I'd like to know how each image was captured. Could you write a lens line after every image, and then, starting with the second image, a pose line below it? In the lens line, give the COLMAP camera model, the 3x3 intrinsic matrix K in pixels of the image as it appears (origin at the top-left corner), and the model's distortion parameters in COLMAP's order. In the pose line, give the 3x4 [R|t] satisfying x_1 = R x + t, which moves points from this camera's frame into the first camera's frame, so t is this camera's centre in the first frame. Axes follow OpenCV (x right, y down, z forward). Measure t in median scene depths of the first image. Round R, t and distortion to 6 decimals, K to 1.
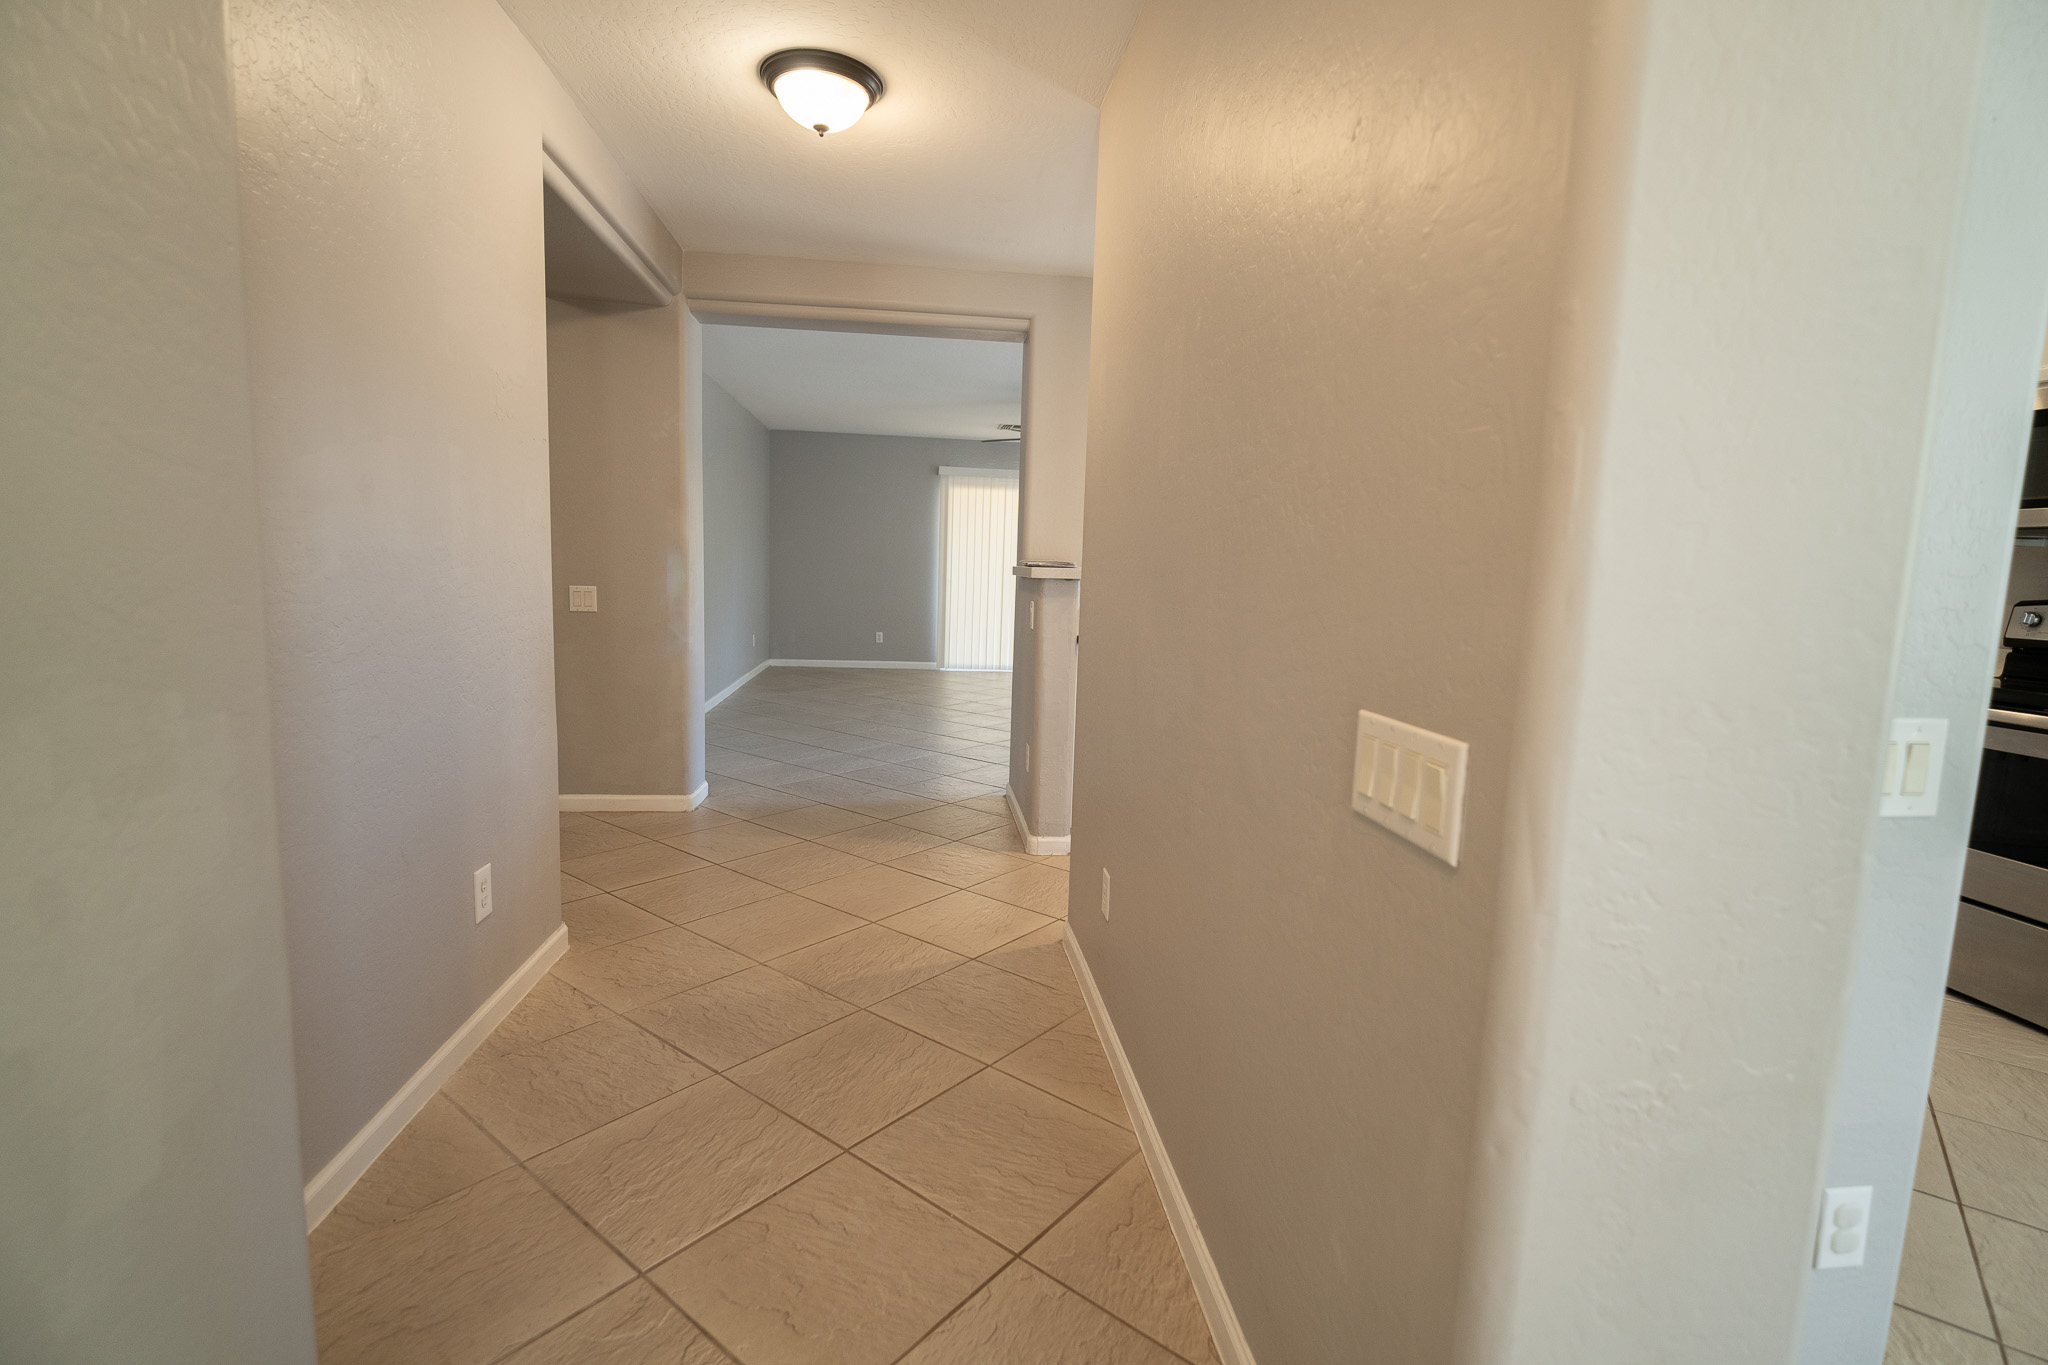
lens RADIAL K [[944.0, 0, 1024.0], [0, 944.0, 682.5], [0, 0, 1]] dist [-0.009063, -0.000802]
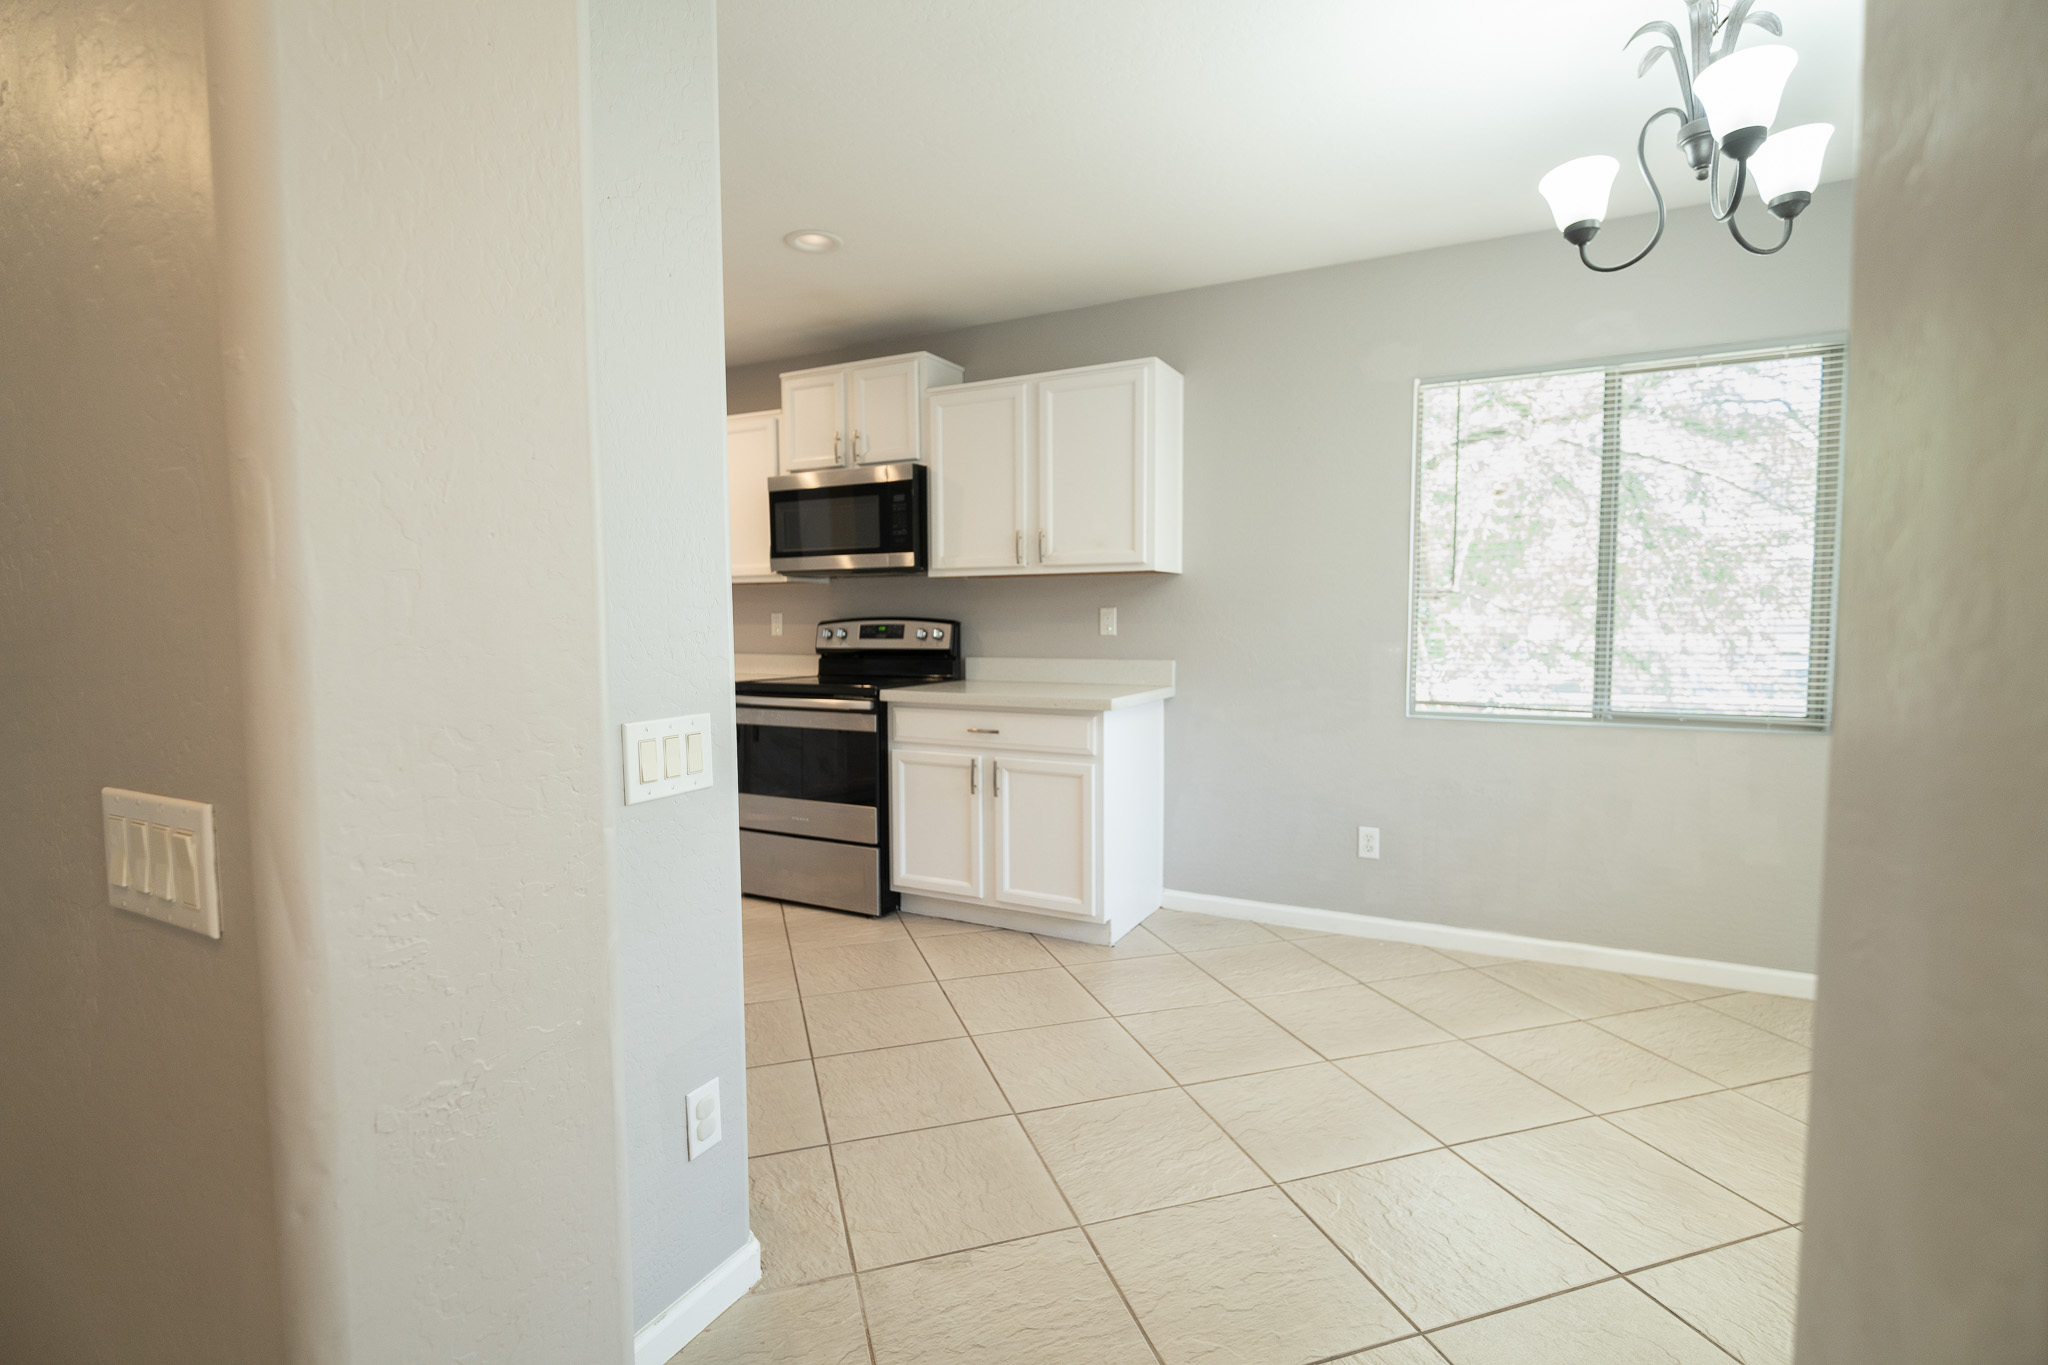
lens RADIAL K [[944.0, 0, 1024.0], [0, 944.0, 682.5], [0, 0, 1]] dist [-0.009063, -0.000802]
pose [[0.551843, -0.093709, 0.828666, 0.128390], [0.128392, 0.991367, 0.026607, 0.019436], [-0.824005, 0.091711, 0.559111, -0.154035]]
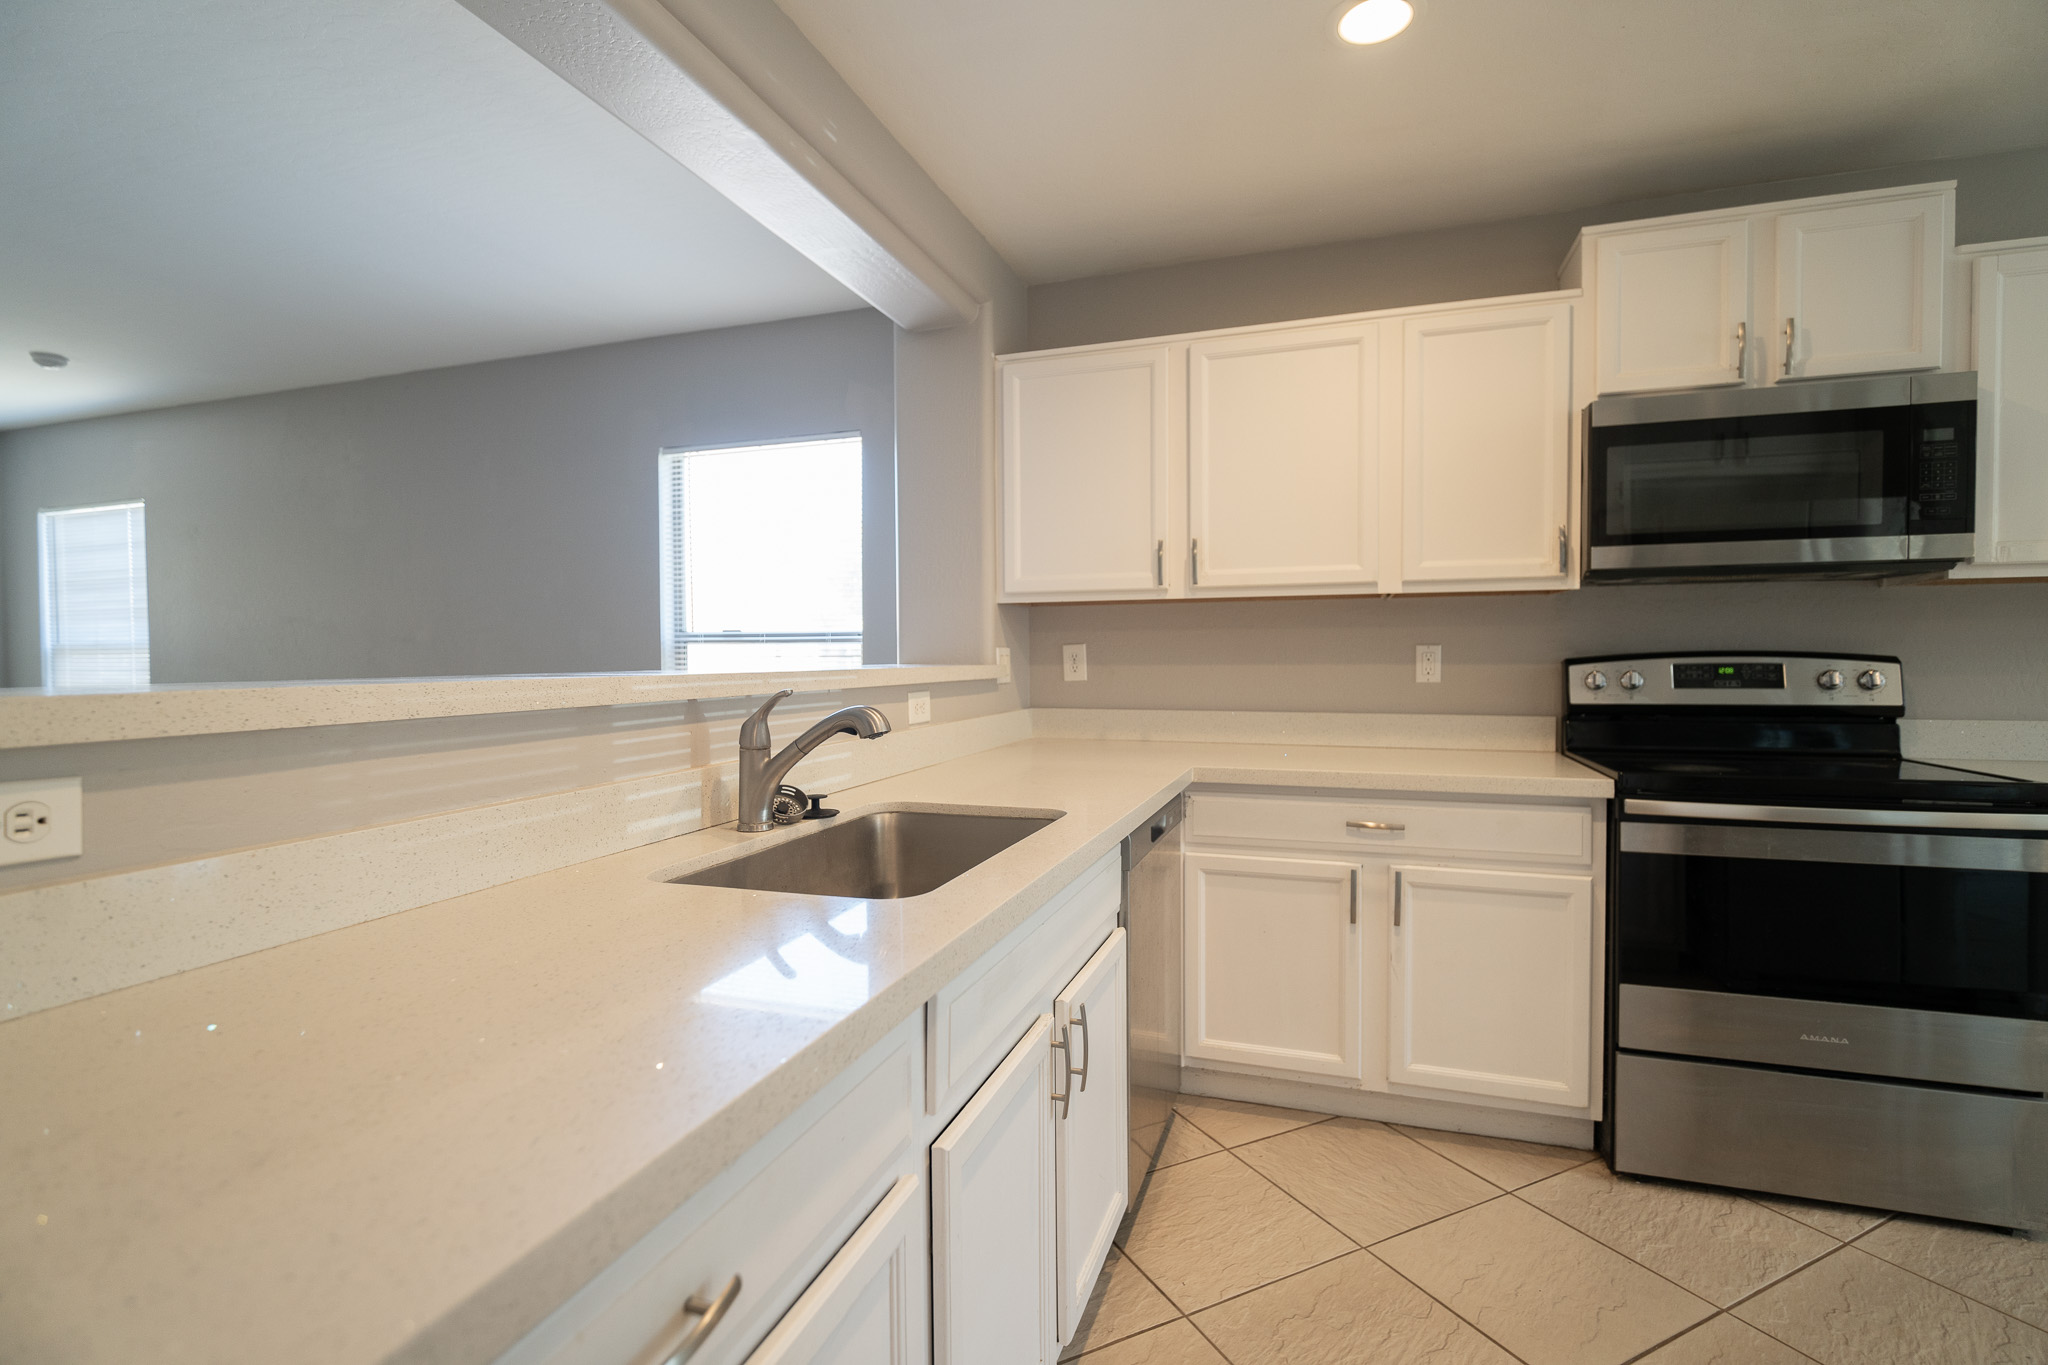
lens RADIAL K [[939.9, 0, 1021.9], [0, 939.9, 677.0], [0, 0, 1]] dist [-0.001911, -0.000630]
pose [[0.418629, -0.055784, 0.906442, 0.304881], [0.134439, 0.990921, -0.001106, -0.431139], [-0.898151, 0.122325, 0.422328, 3.438963]]
